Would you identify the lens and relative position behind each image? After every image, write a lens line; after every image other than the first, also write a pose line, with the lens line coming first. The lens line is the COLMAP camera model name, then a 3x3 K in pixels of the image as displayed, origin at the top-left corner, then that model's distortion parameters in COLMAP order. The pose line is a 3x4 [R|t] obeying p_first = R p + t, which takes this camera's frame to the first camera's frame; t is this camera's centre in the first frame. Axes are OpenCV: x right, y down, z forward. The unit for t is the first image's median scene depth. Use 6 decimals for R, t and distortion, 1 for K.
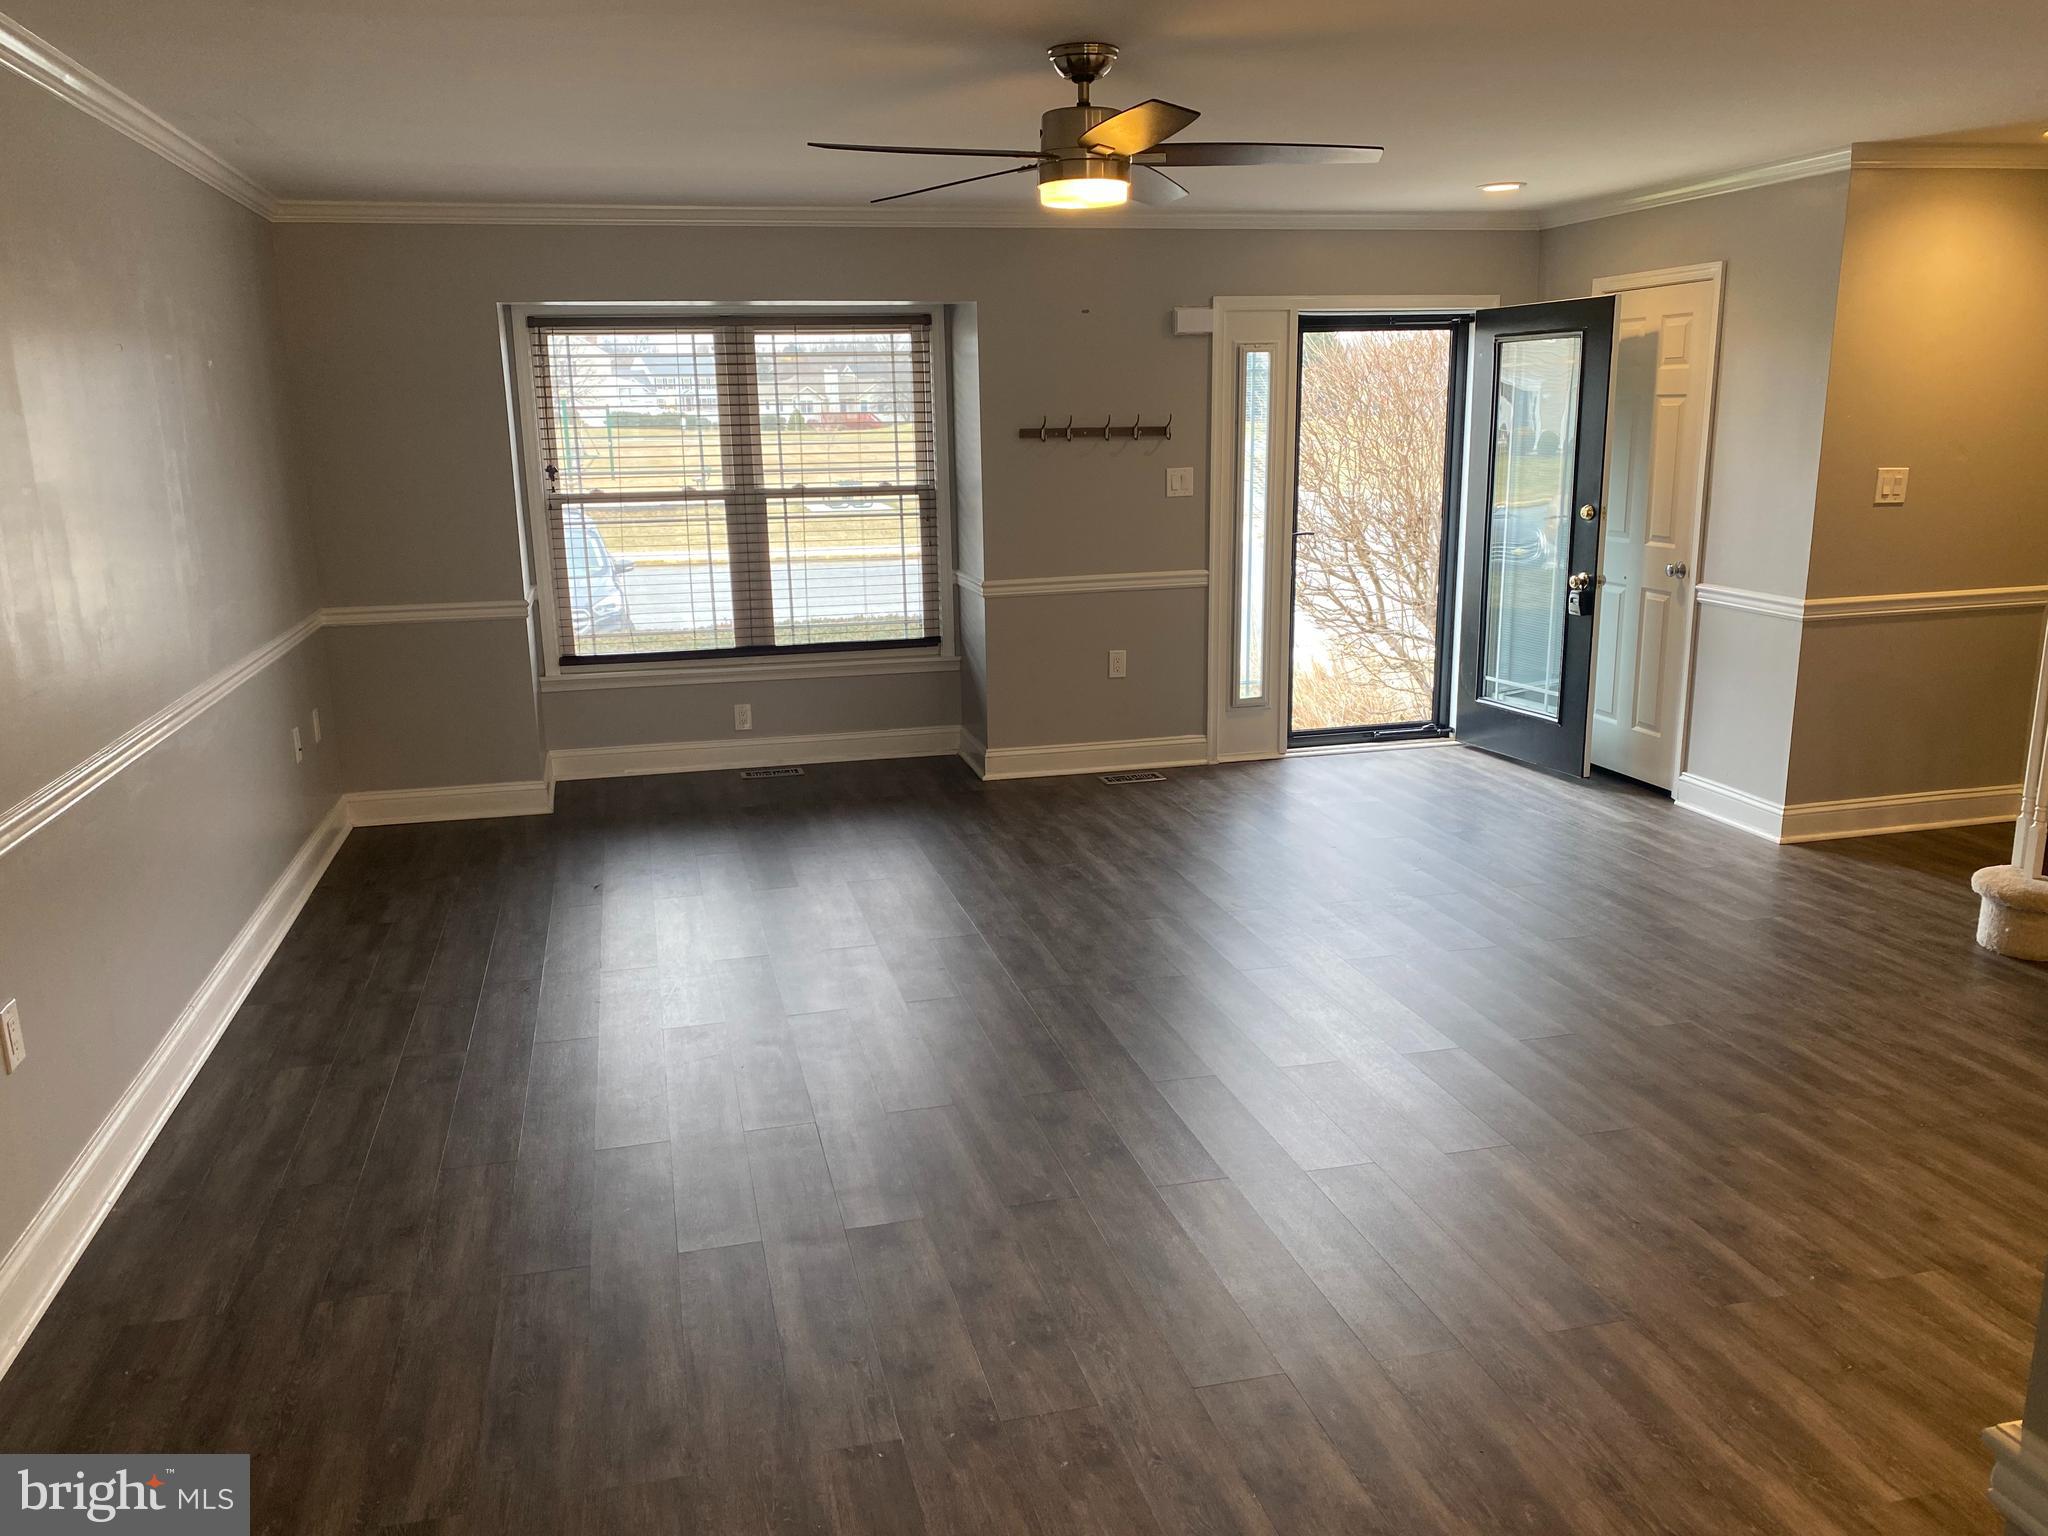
lens RADIAL K [[1554.1, 0, 1004.7], [0, 1554.1, 770.9], [0, 0, 1]] dist [0.046056, -0.047134]
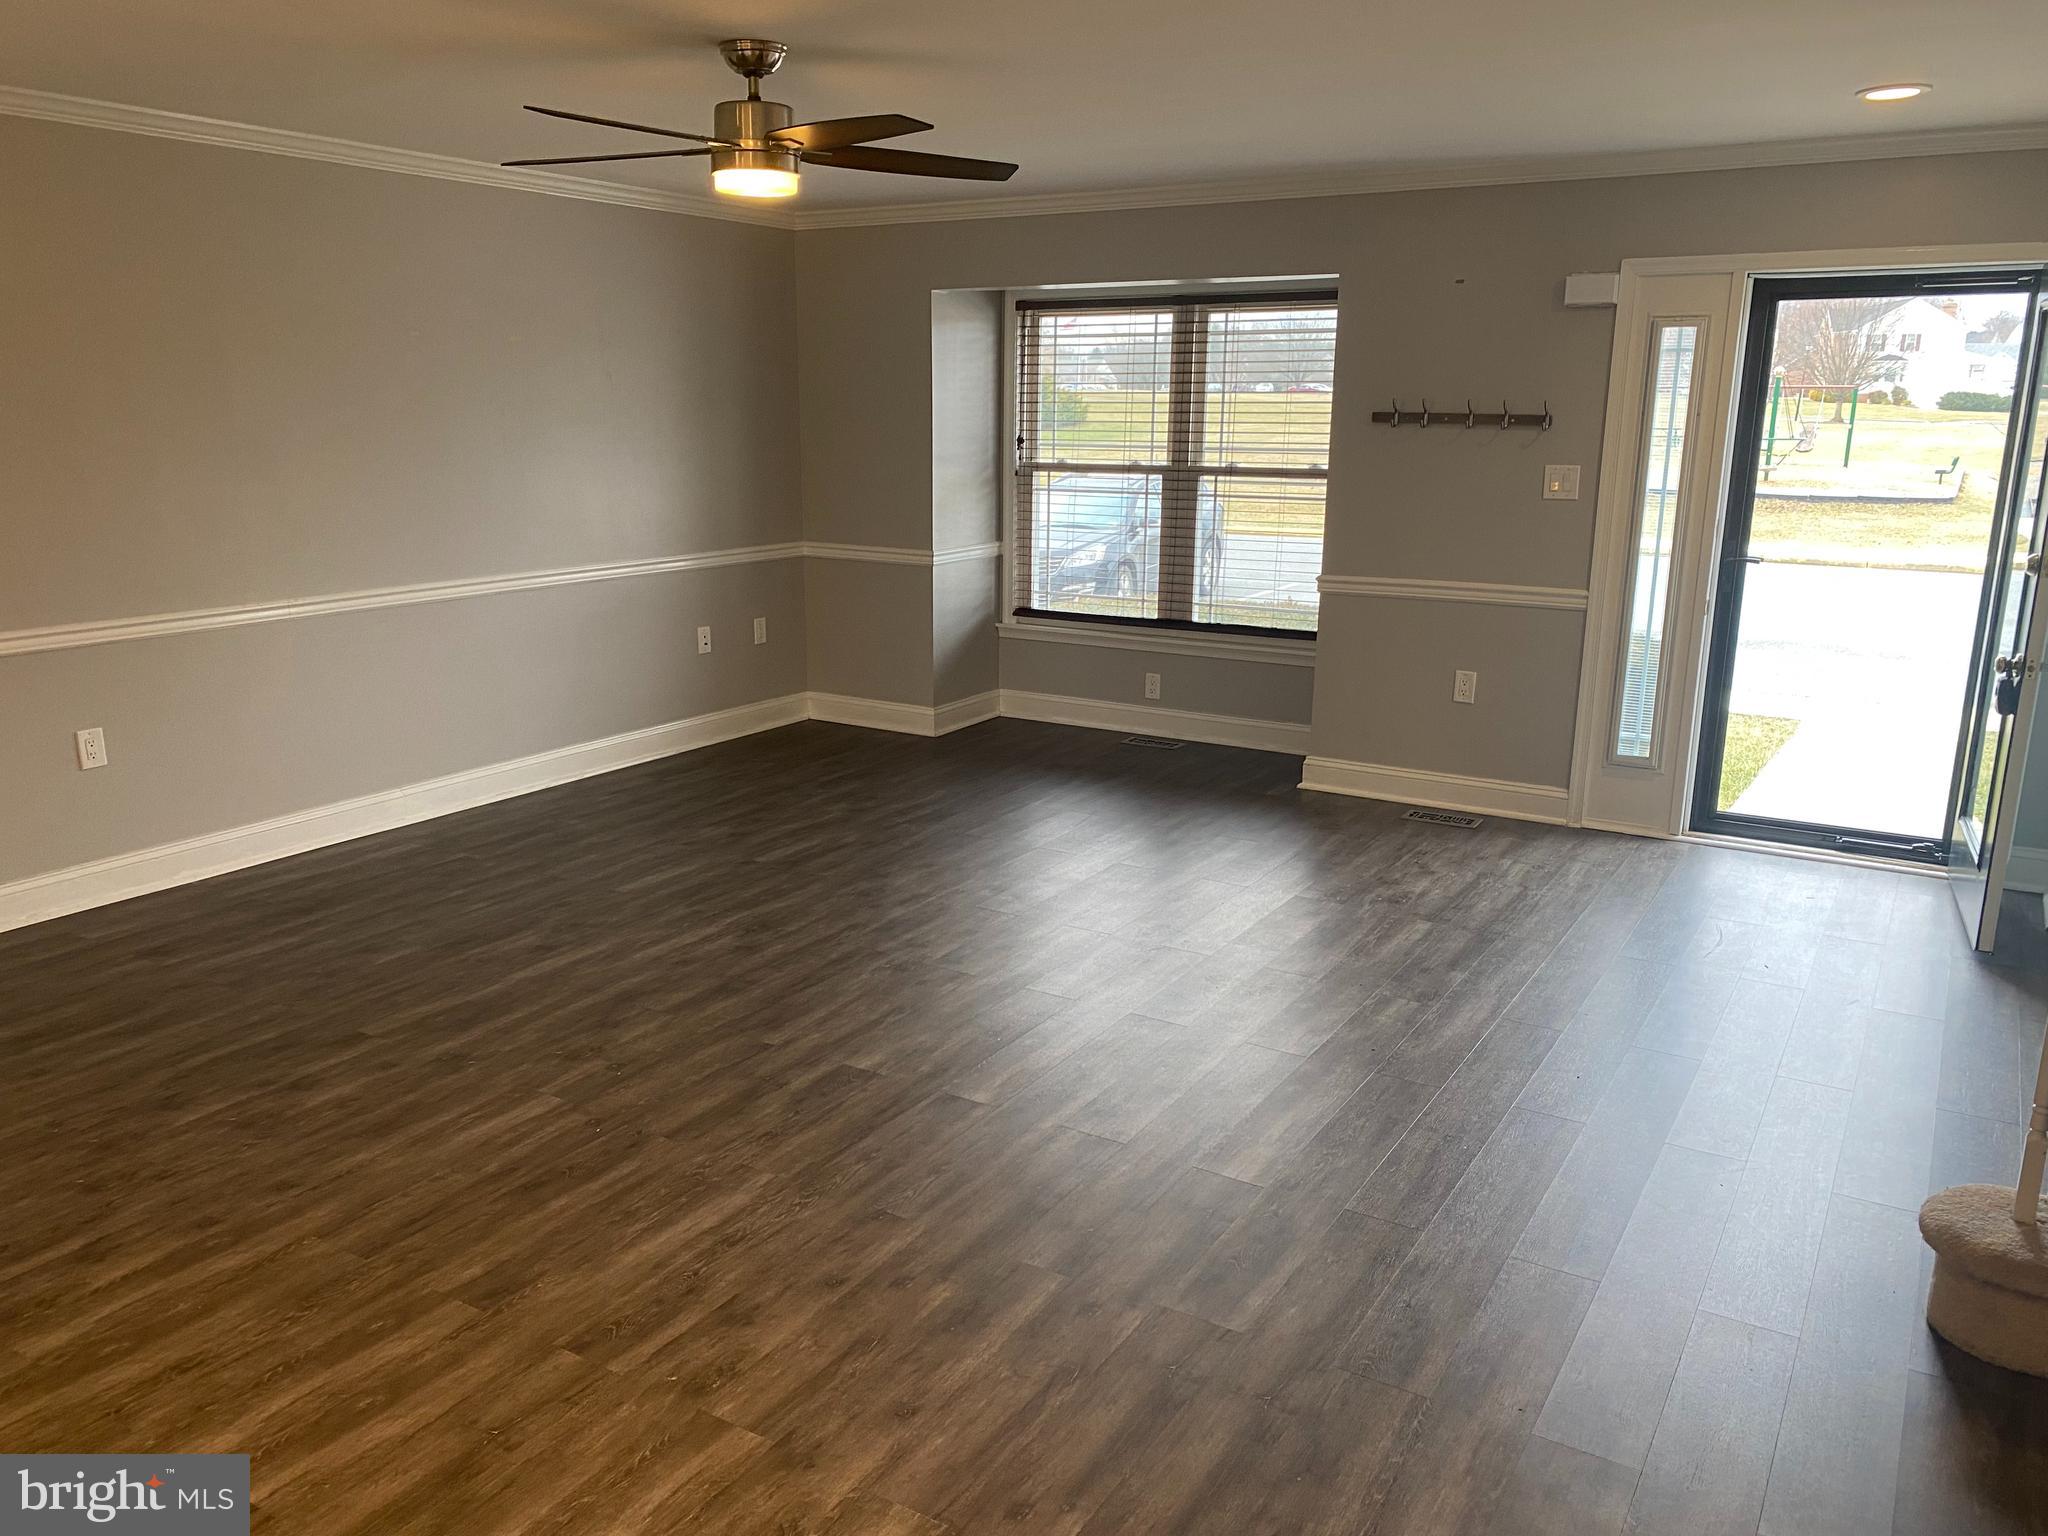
lens RADIAL K [[1554.1, 0, 992.0], [0, 1554.1, 773.6], [0, 0, 1]] dist [0.046056, -0.047134]
pose [[0.700158, 0.189605, -0.688352, 0.497990], [-0.177906, 0.980016, 0.088986, -0.052591], [0.691468, 0.060158, 0.719898, 0.194360]]
